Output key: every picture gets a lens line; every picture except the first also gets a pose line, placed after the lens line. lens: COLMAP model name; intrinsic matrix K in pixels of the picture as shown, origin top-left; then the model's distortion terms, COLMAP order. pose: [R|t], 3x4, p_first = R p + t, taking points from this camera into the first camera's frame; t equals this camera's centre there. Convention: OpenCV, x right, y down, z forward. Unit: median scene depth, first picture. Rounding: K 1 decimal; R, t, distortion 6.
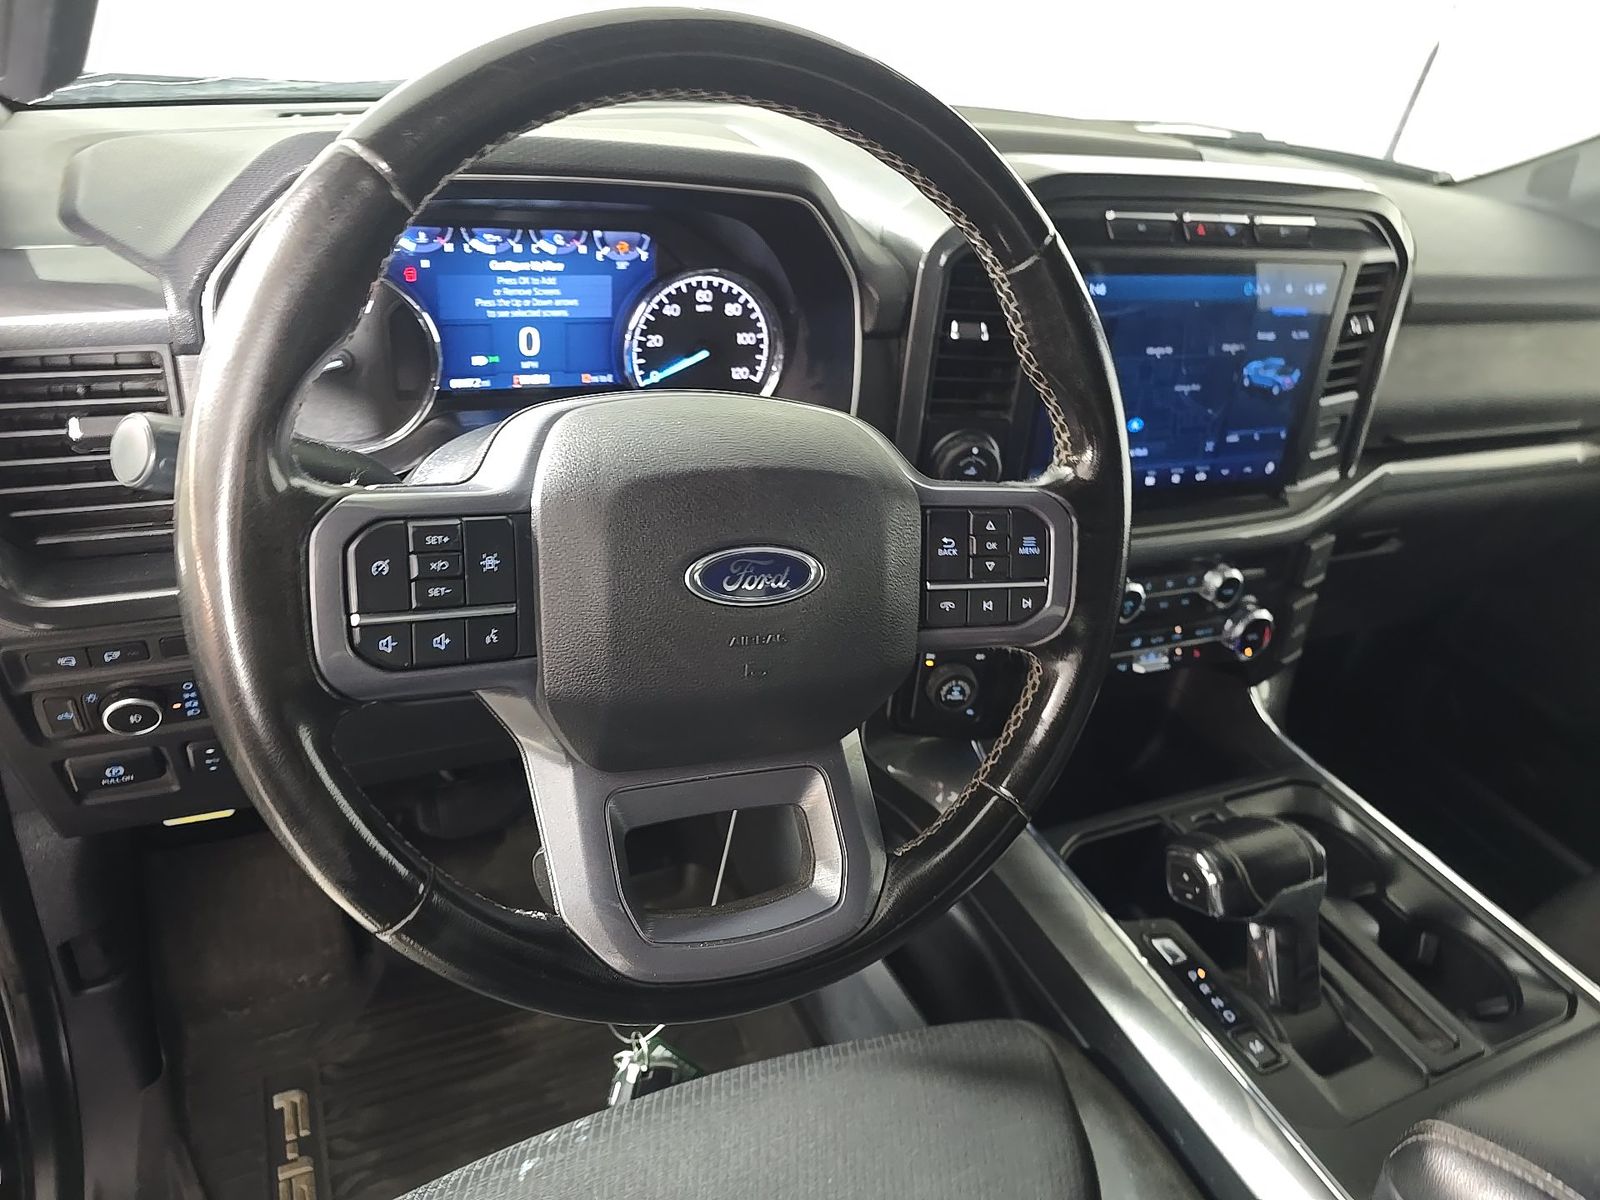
lens RADIAL K [[1038.2, 0, 779.2], [0, 1038.2, 605.1], [0, 0, 1]] dist [0.060366, -0.042572]
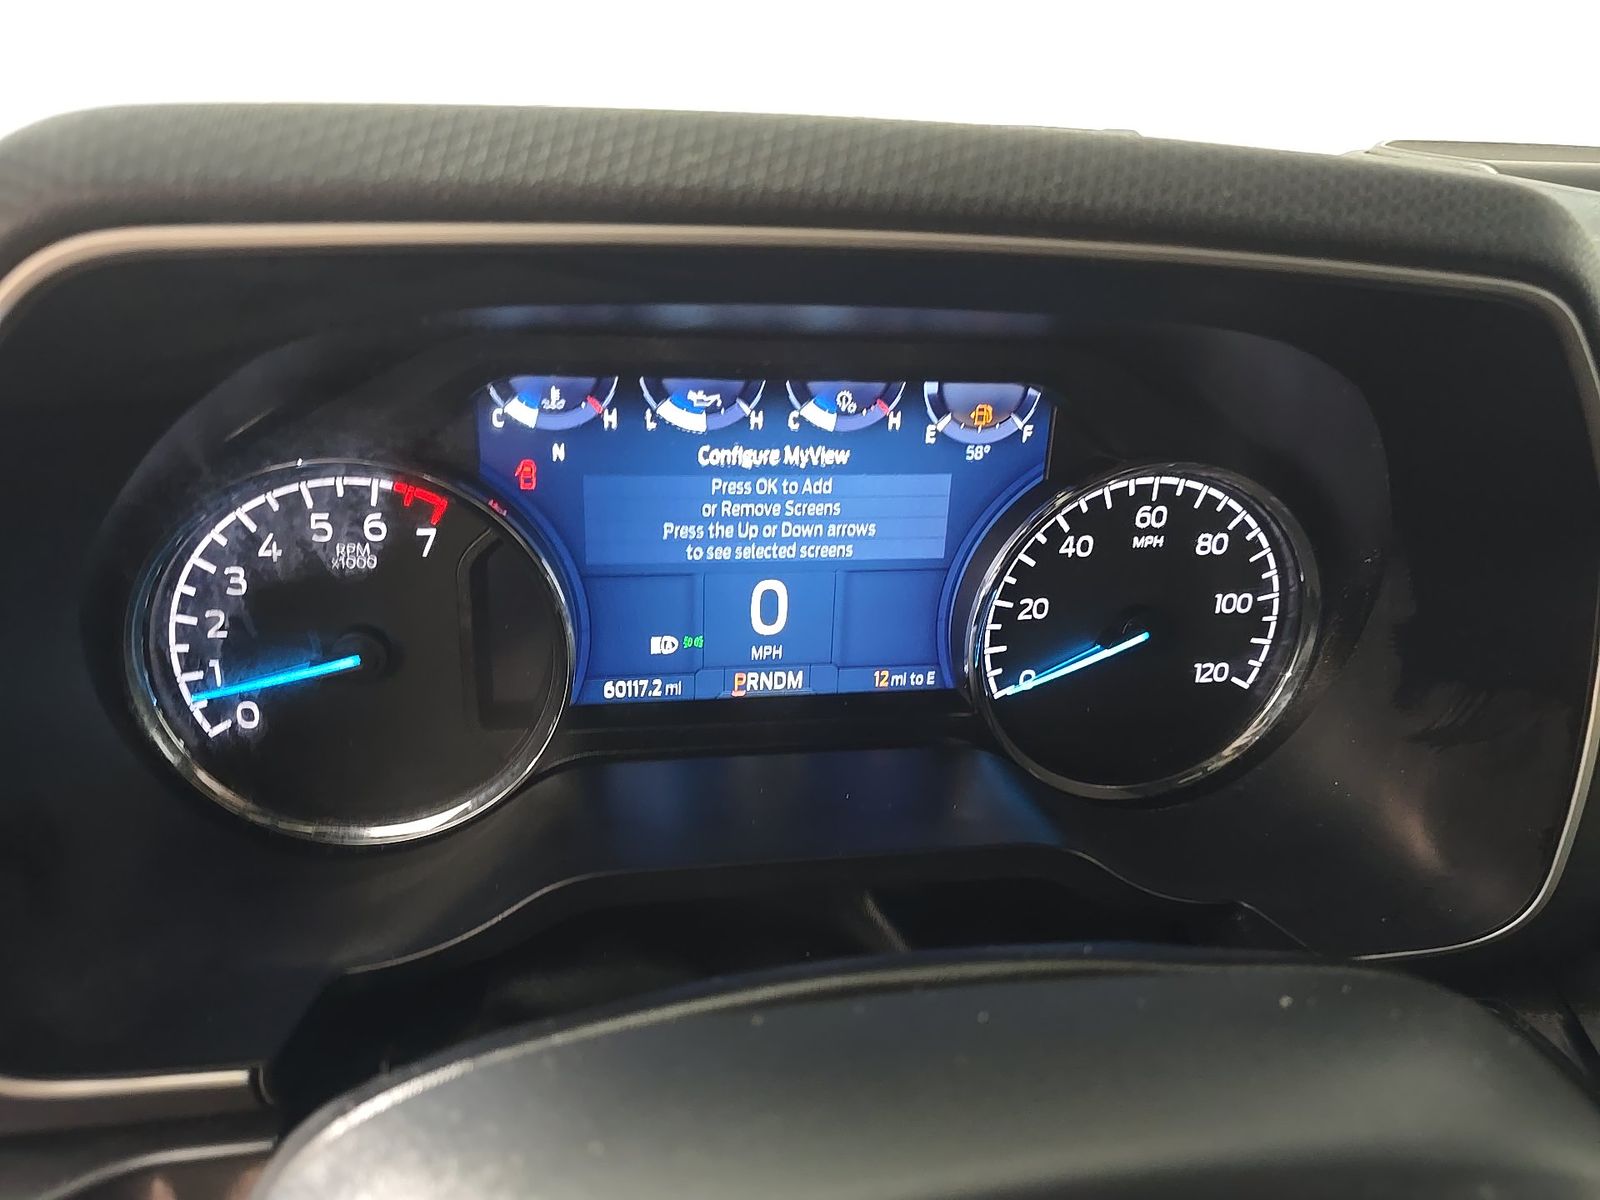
lens RADIAL K [[1038.2, 0, 779.2], [0, 1038.2, 605.1], [0, 0, 1]] dist [0.060366, -0.042572]
pose [[0.959974, 0.046498, -0.276203, -0.106428], [-0.088536, 0.985937, -0.141735, -0.190449], [0.265729, 0.160516, 0.950591, 0.563573]]
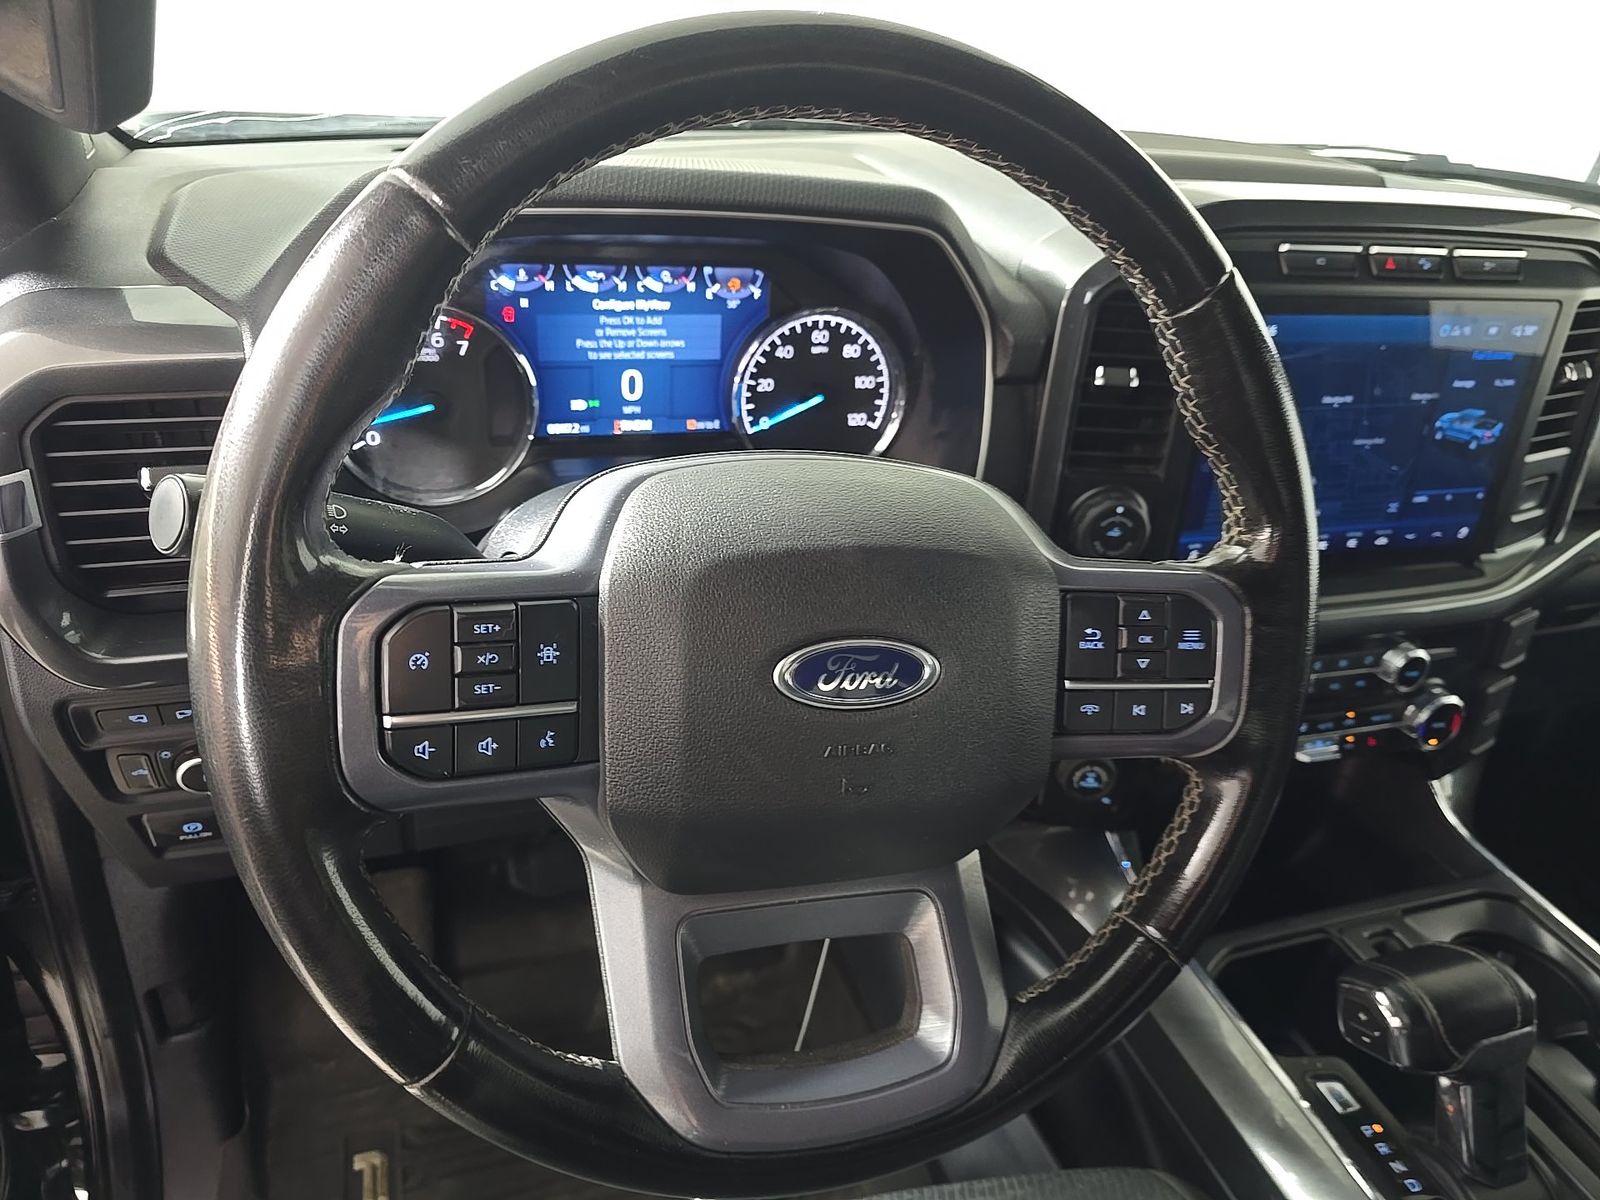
lens RADIAL K [[1074.7, 0, 794.3], [0, 1074.7, 619.1], [0, 0, 1]] dist [0.053409, -0.040834]
pose [[0.994967, 0.029453, -0.095777, 0.003715], [-0.031929, 0.999192, -0.024422, -0.025029], [0.094980, 0.027357, 0.995103, 0.063018]]
